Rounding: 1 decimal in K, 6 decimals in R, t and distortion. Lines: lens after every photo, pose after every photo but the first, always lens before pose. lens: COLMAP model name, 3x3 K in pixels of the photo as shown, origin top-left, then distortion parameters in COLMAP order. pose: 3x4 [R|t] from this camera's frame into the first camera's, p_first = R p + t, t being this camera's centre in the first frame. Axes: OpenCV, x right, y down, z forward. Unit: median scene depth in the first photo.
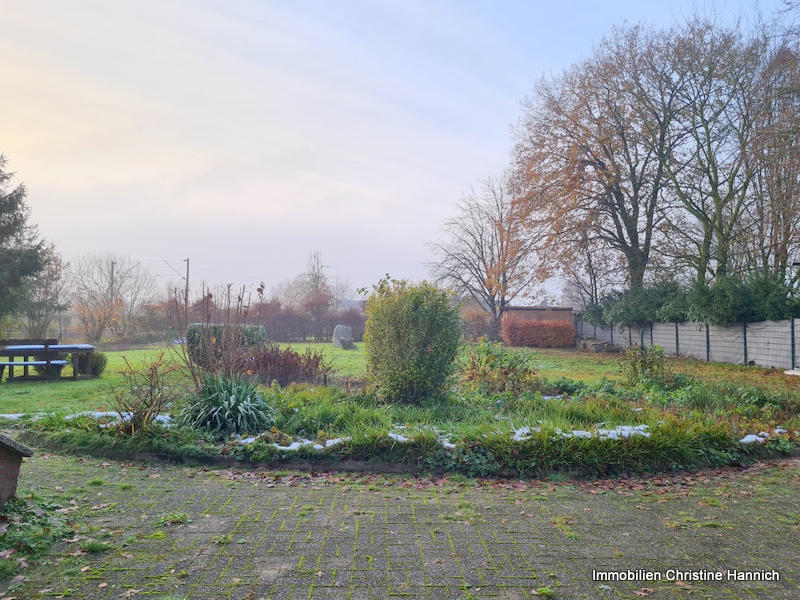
lens RADIAL K [[601.6, 0, 398.9], [0, 601.6, 297.4], [0, 0, 1]] dist [0.044974, 0.001872]
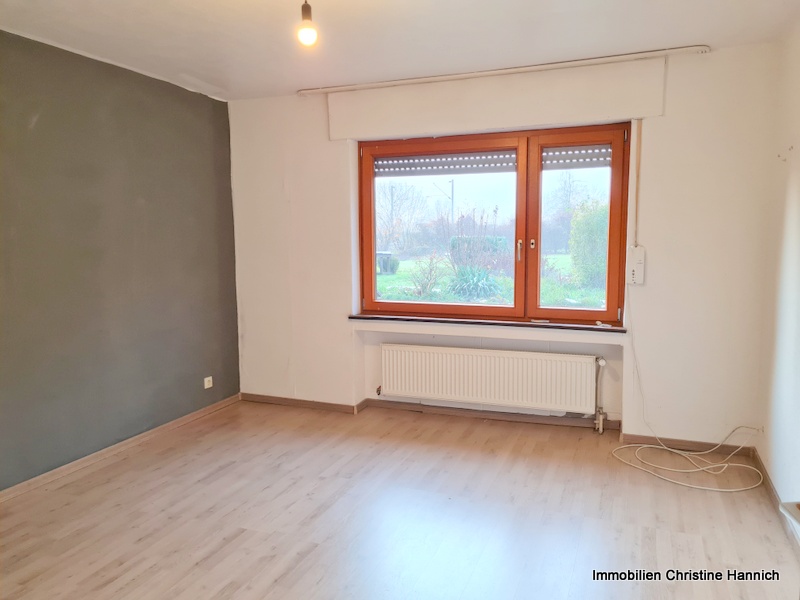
lens RADIAL K [[601.6, 0, 400.6], [0, 601.6, 299.6], [0, 0, 1]] dist [0.044974, 0.001872]
pose [[0.911354, 0.025316, -0.410844, 0.168510], [0.033915, 0.990095, 0.136240, -0.007026], [0.410223, -0.138096, 0.901469, -0.450107]]
